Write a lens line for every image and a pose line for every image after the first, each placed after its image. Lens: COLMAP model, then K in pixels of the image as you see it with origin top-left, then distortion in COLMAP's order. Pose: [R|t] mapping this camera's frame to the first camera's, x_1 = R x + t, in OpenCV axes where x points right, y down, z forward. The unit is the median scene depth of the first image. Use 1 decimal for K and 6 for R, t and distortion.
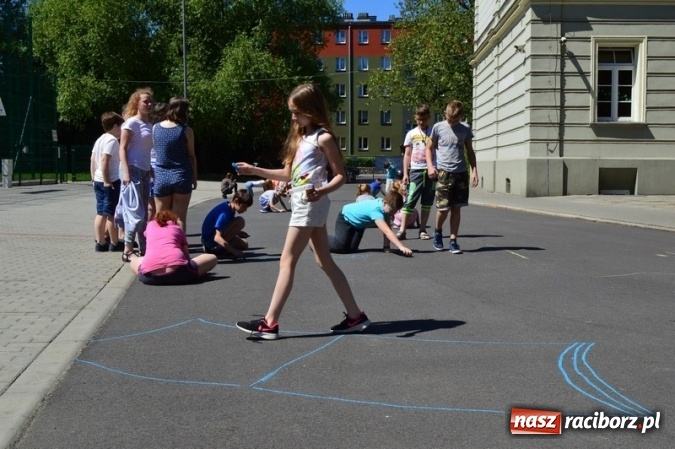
lens RADIAL K [[833.3, 0, 337.5], [0, 833.3, 224.5], [0, 0, 1]] dist [-0.075038, 0.046072]
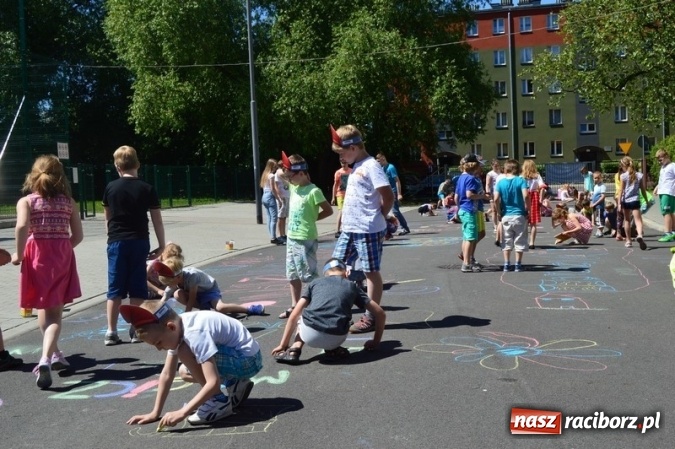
lens RADIAL K [[833.3, 0, 337.5], [0, 833.3, 224.5], [0, 0, 1]] dist [-0.075038, 0.046072]
pose [[0.979741, -0.024292, -0.198792, 0.010526], [0.021300, 0.999626, -0.017173, -0.020371], [0.199134, 0.012591, 0.979891, 0.254940]]
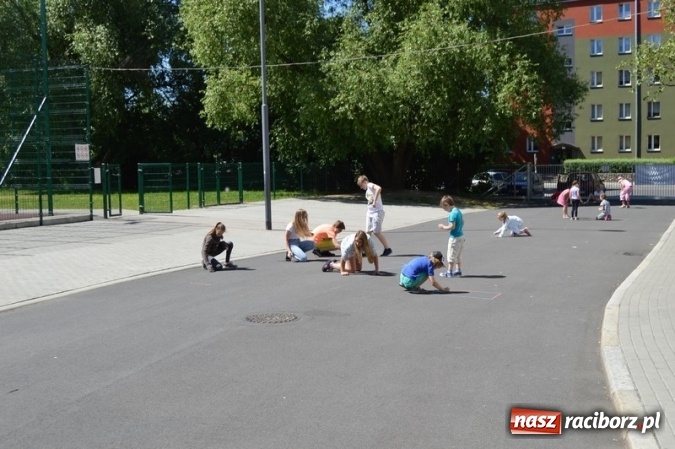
lens RADIAL K [[833.3, 0, 337.5], [0, 833.3, 224.5], [0, 0, 1]] dist [-0.075038, 0.046072]
pose [[0.928168, 0.011827, -0.371972, 0.083292], [-0.011271, 0.999930, 0.003670, -0.034931], [0.371990, 0.000786, 0.928237, 0.291526]]
